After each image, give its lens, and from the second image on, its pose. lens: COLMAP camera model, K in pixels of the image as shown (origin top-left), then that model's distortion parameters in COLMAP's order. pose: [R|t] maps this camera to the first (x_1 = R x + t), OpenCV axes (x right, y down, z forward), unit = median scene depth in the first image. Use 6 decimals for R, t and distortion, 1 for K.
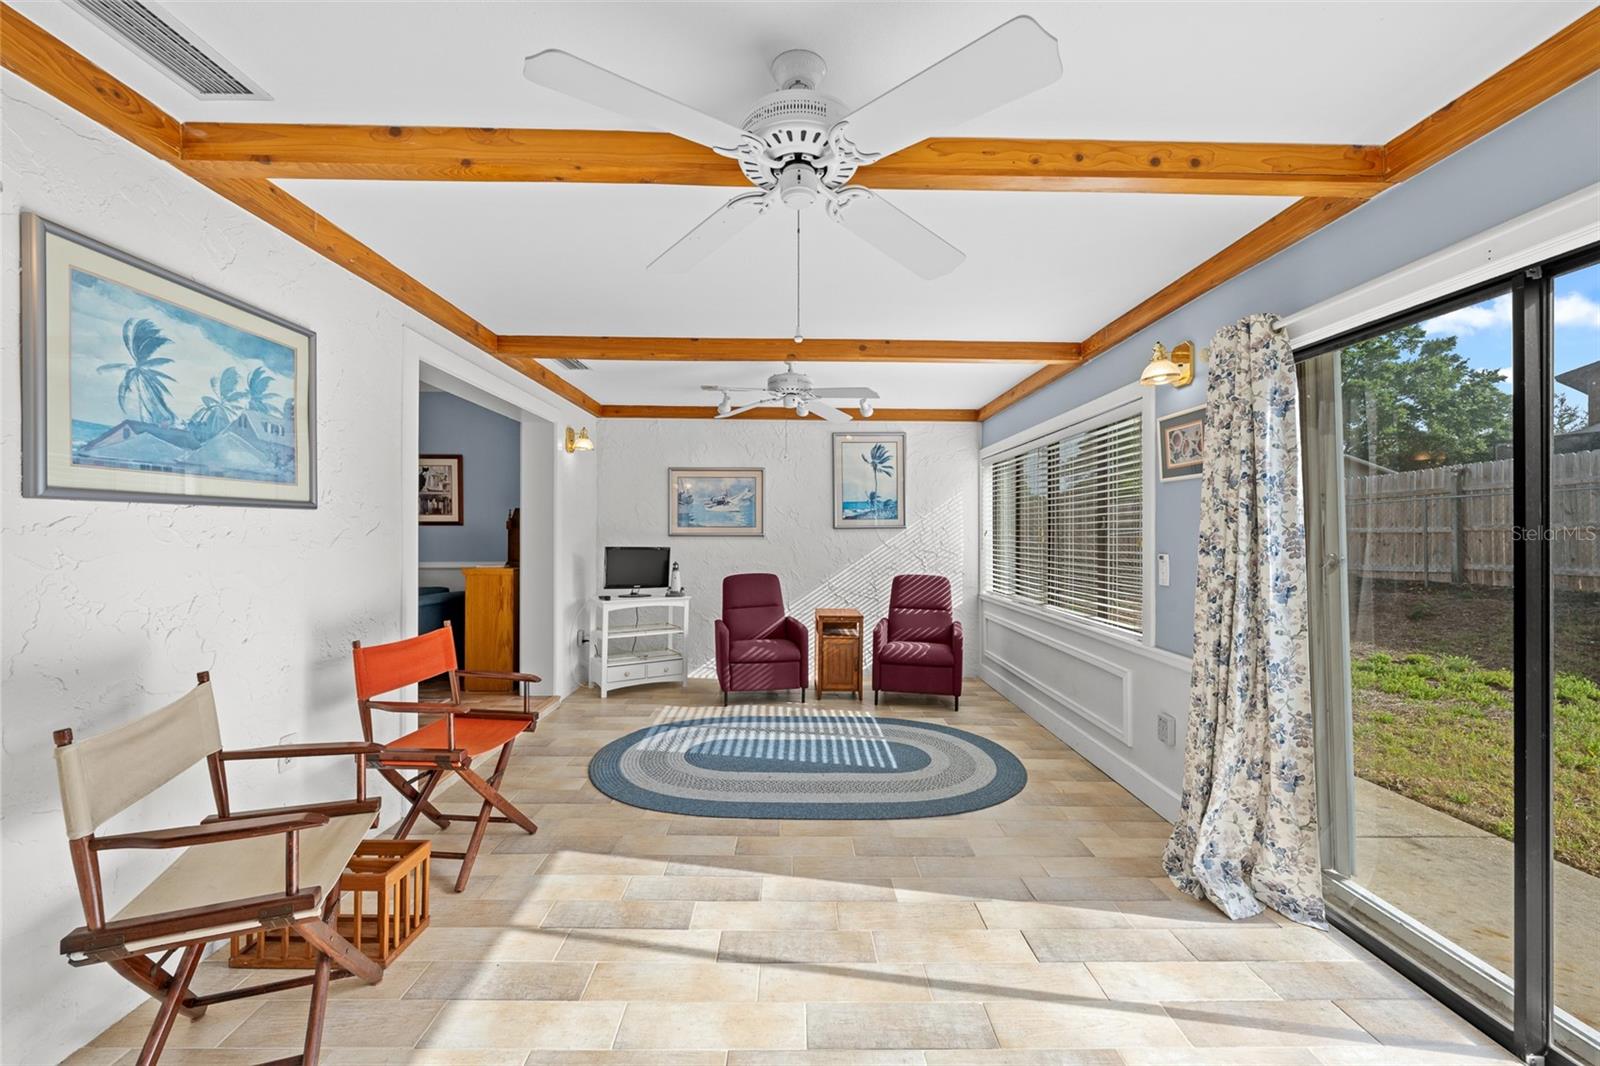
lens RADIAL K [[637.9, 0, 795.4], [0, 637.9, 535.4], [0, 0, 1]] dist [-0.002378, 0.000595]
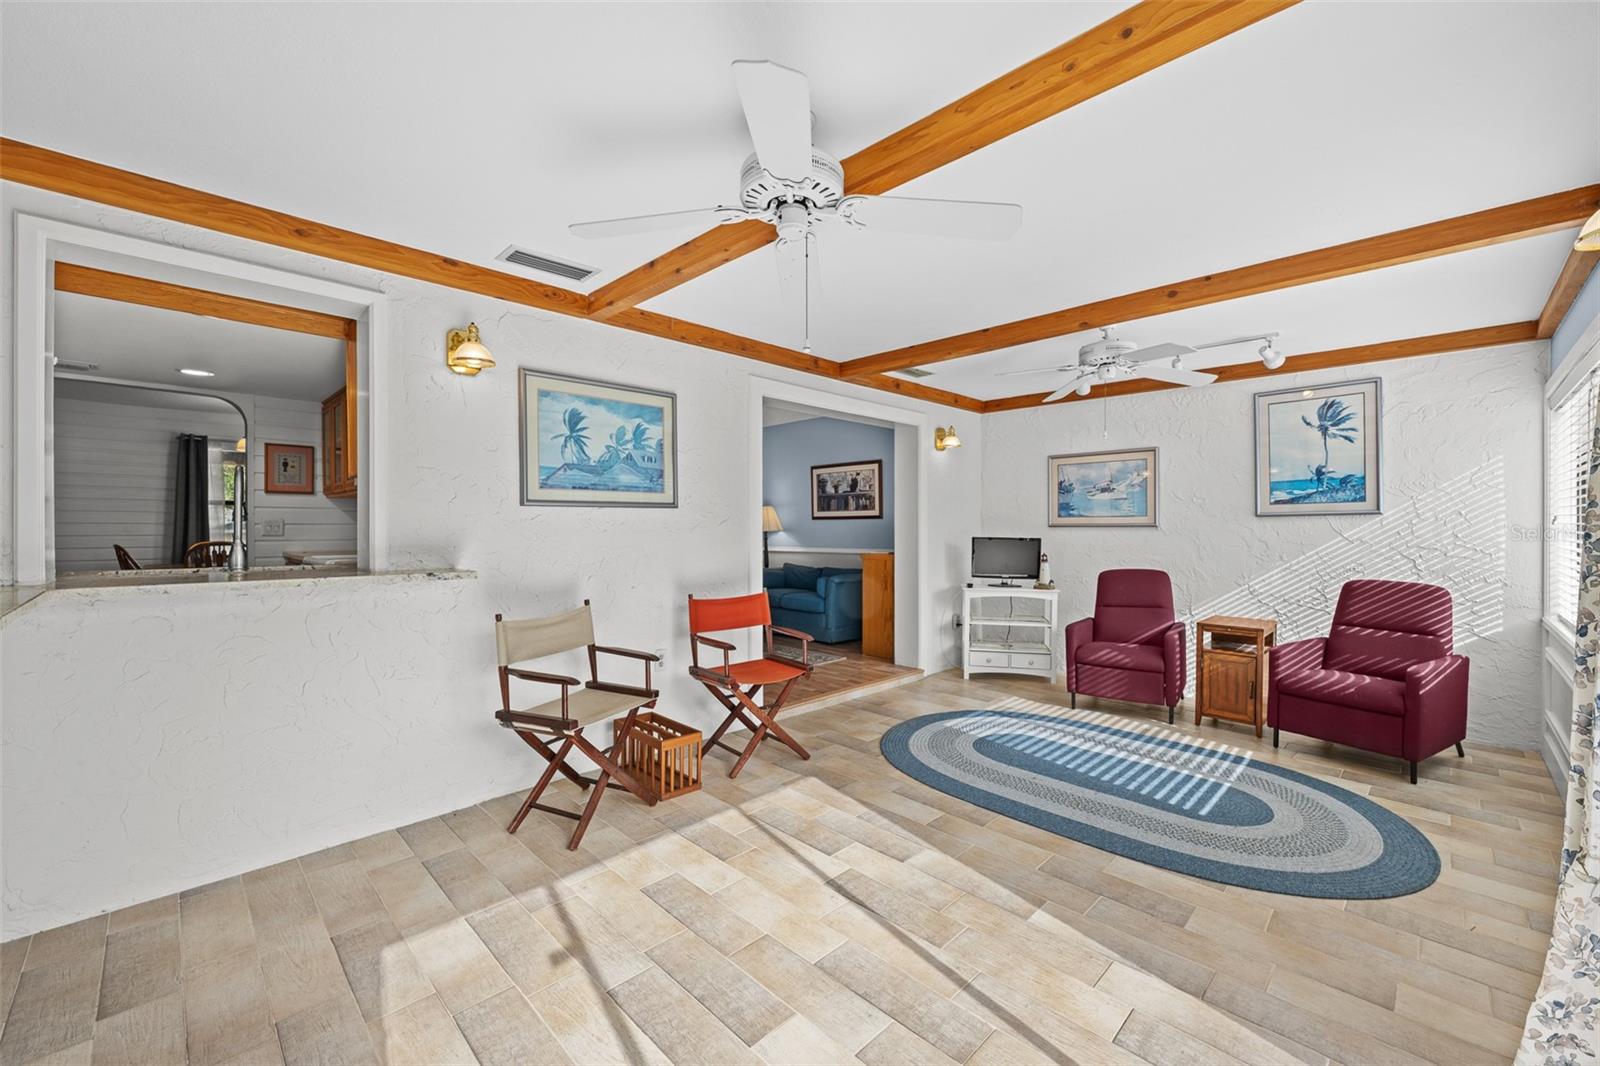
lens RADIAL K [[637.9, 0, 792.2], [0, 637.9, 537.6], [0, 0, 1]] dist [-0.002378, 0.000595]
pose [[0.693017, 0.008639, -0.720869, 0.360663], [0.000601, 0.999921, 0.012561, 0.007619], [0.720921, -0.009138, 0.692957, 0.077982]]
